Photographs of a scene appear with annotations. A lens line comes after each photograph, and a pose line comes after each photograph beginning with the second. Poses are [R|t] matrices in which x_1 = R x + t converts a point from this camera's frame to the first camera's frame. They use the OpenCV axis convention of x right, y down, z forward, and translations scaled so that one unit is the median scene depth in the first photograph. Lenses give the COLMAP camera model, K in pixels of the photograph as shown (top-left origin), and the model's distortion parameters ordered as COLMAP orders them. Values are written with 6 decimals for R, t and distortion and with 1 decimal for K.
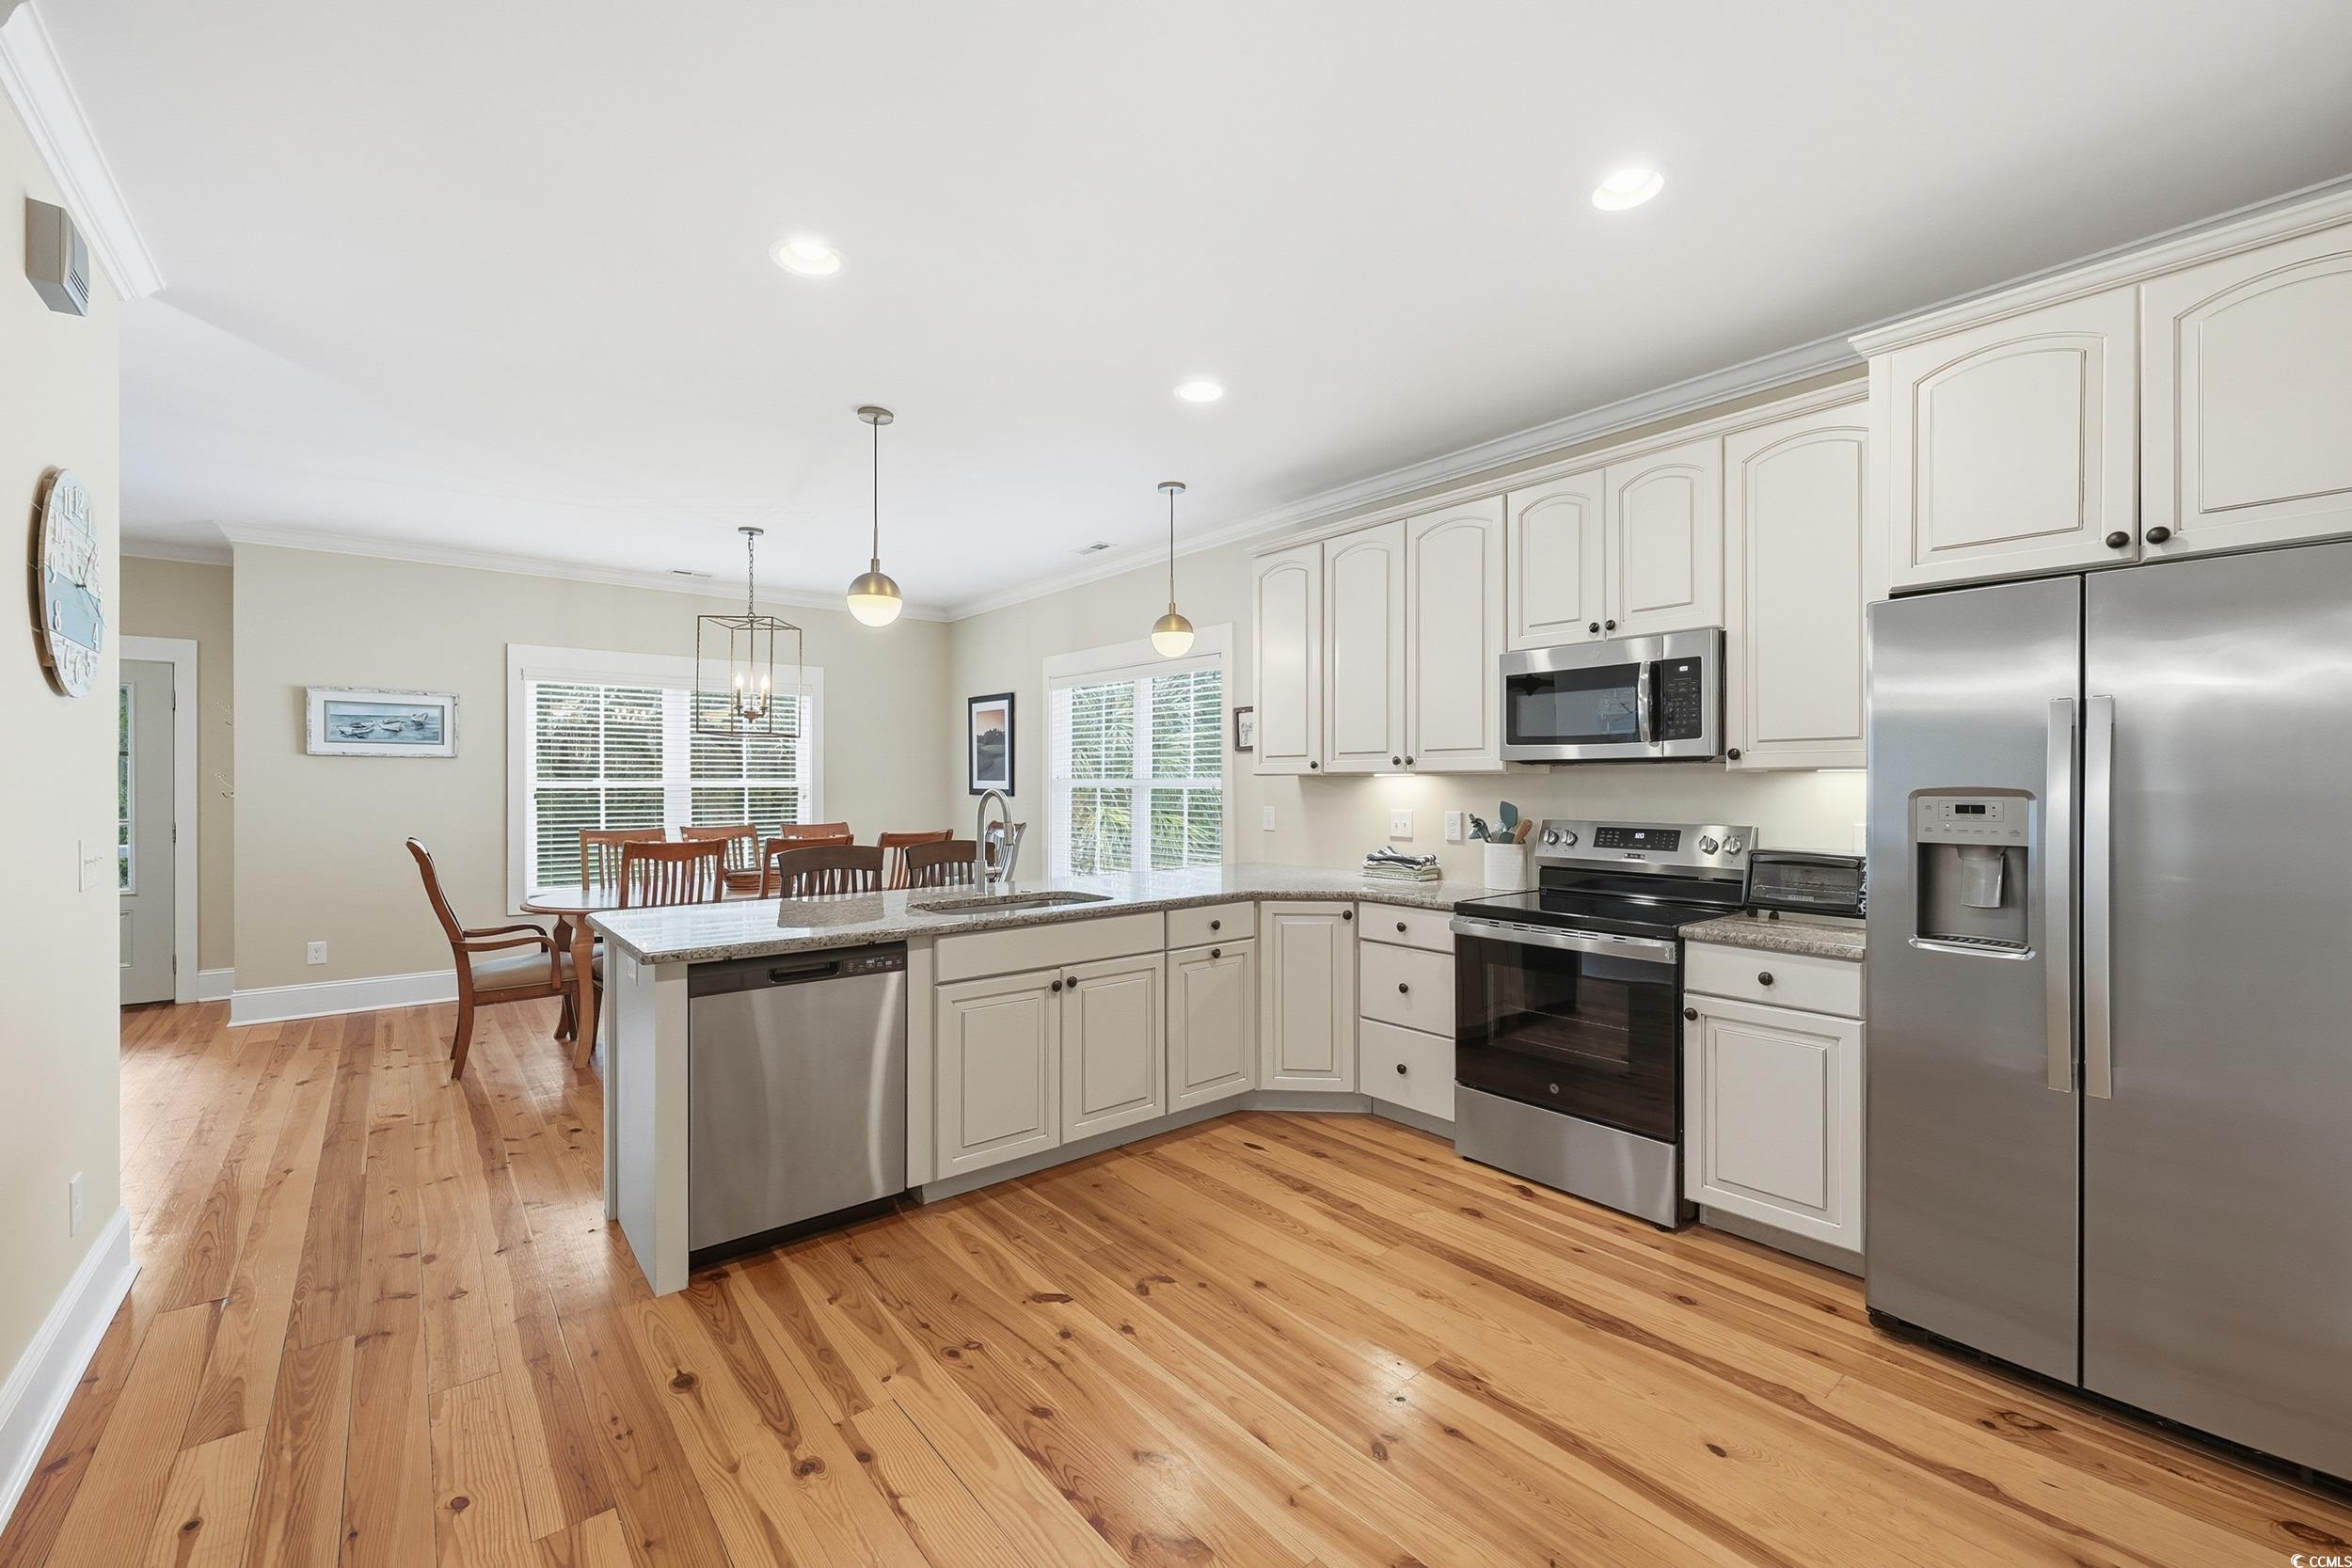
lens RADIAL K [[949.4, 0, 1177.0], [0, 949.4, 786.7], [0, 0, 1]] dist [-0.000482, -0.000079]
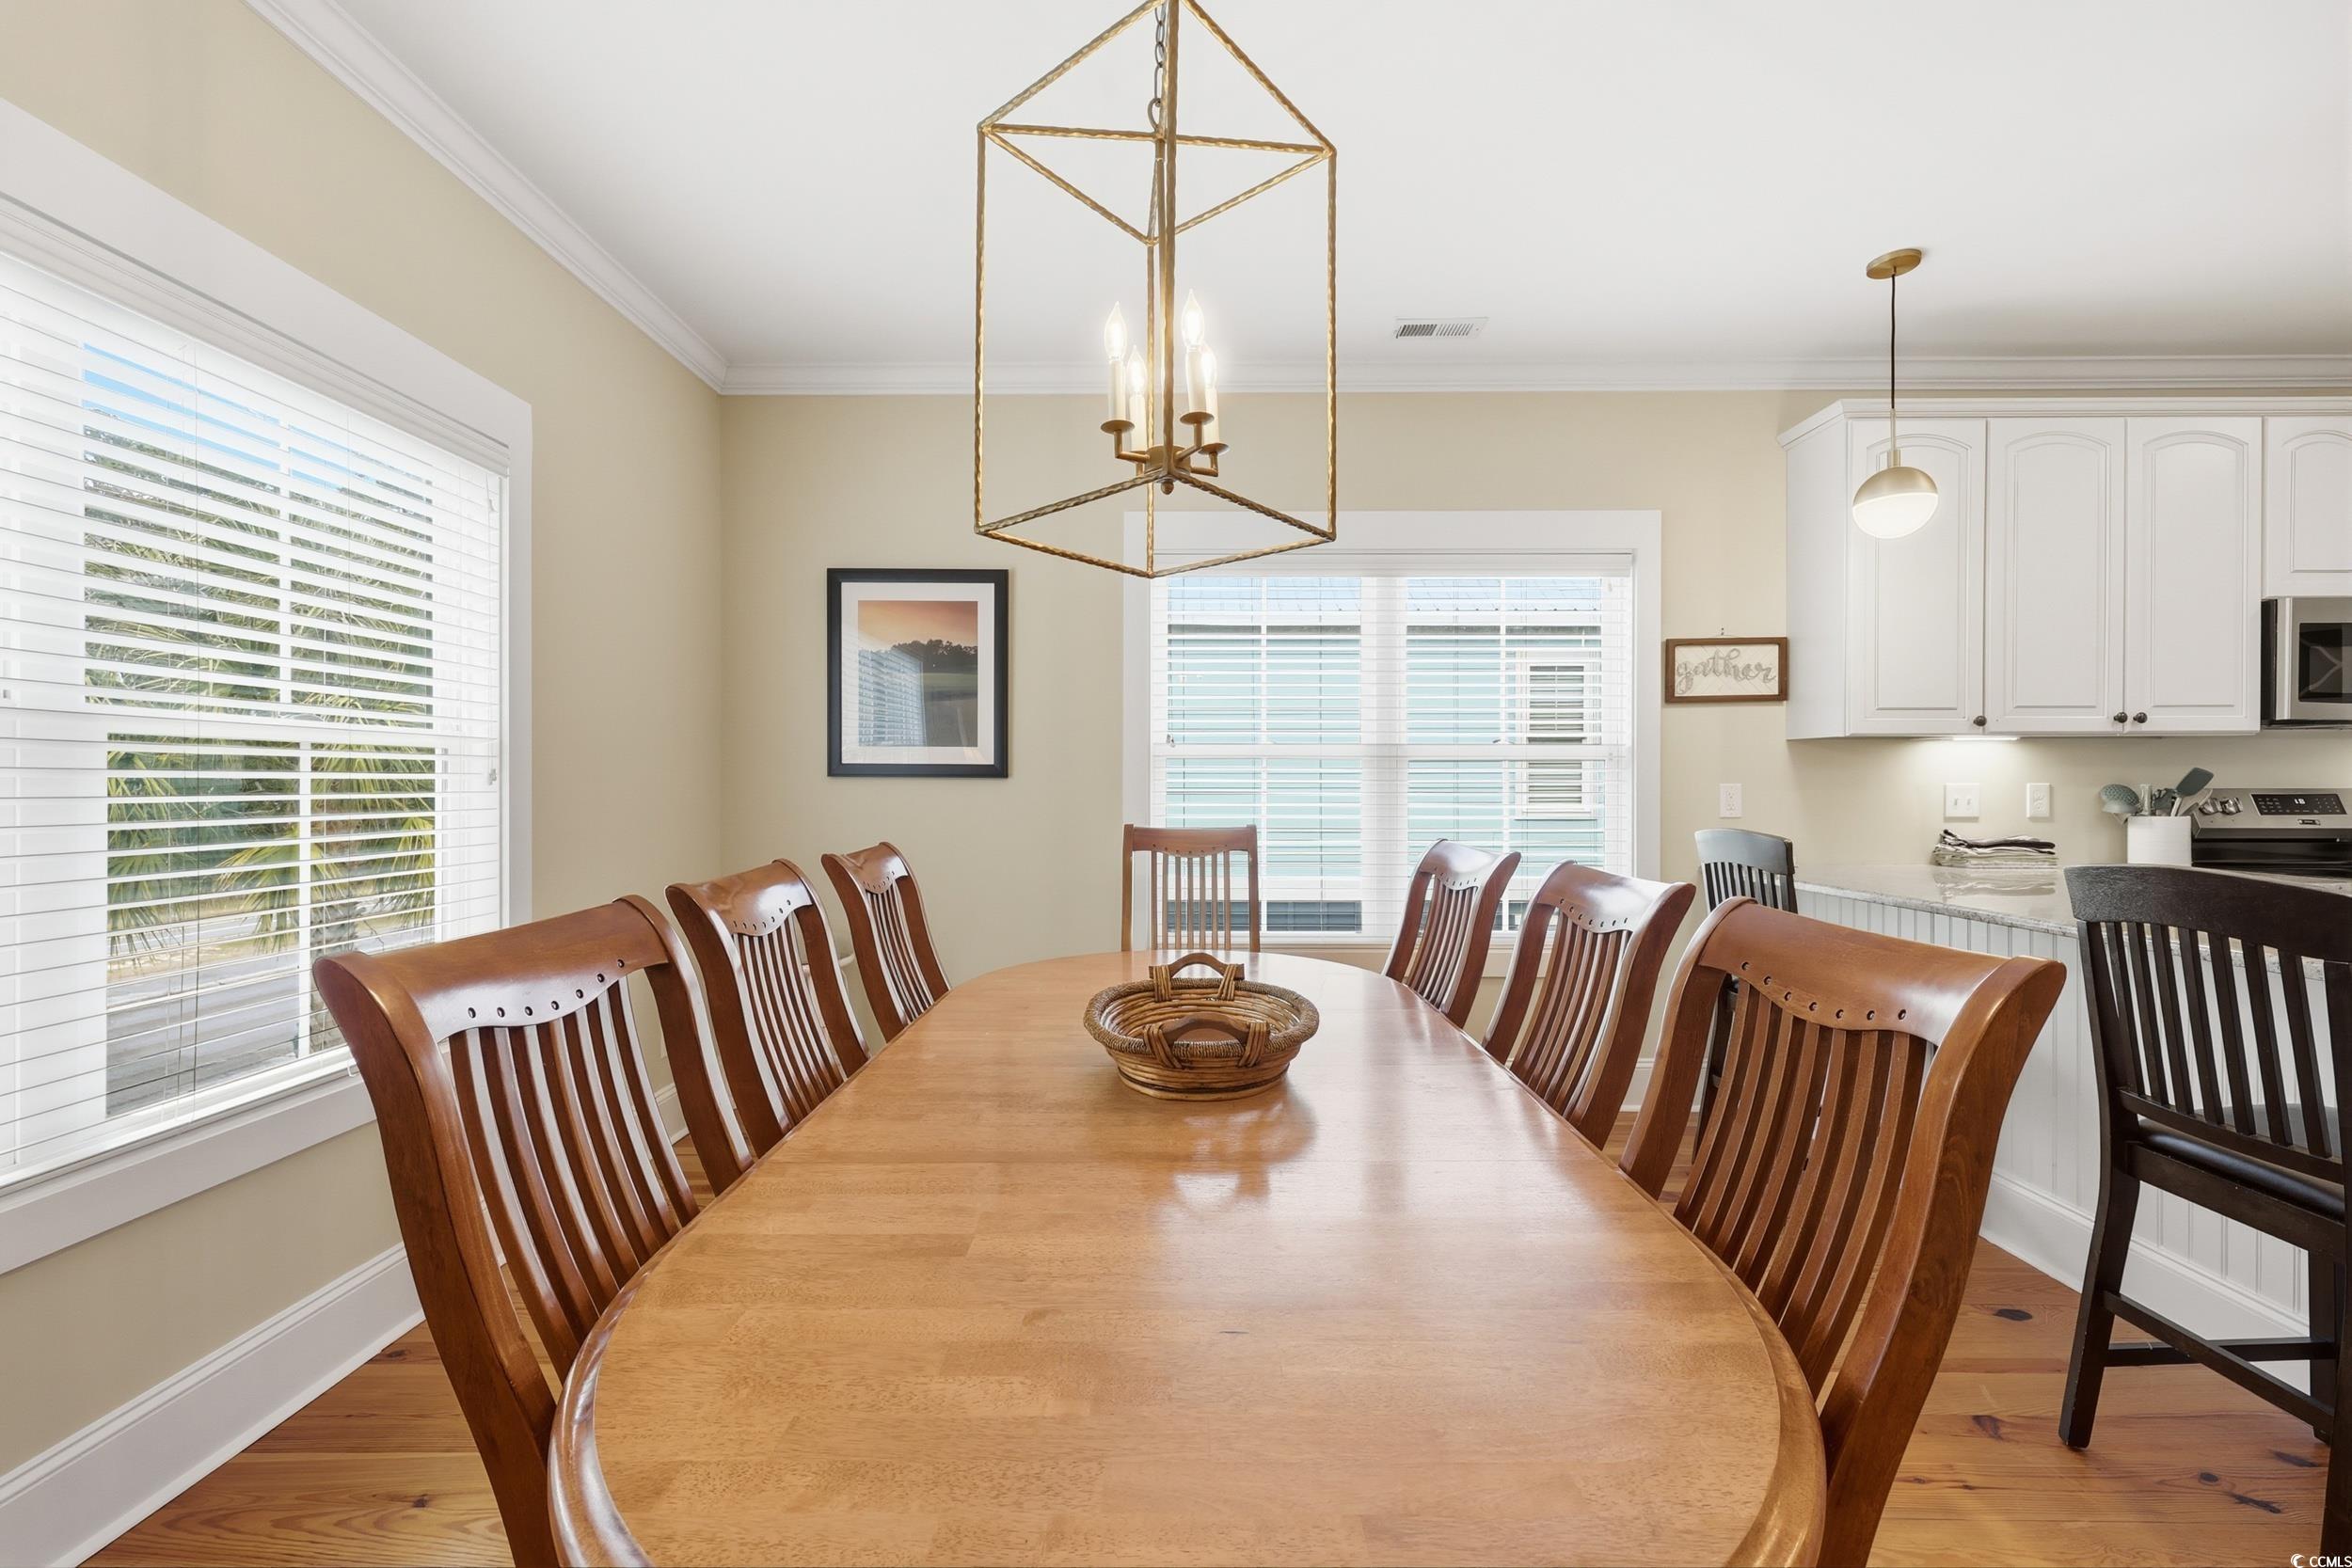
lens RADIAL K [[971.4, 0, 1179.5], [0, 971.4, 797.6], [0, 0, 1]] dist [-0.000575, -0.000312]
pose [[0.649696, -0.015646, 0.760033, -1.081340], [0.005526, 0.999859, 0.015860, 0.026722], [-0.760174, -0.006104, 0.649691, 1.283289]]
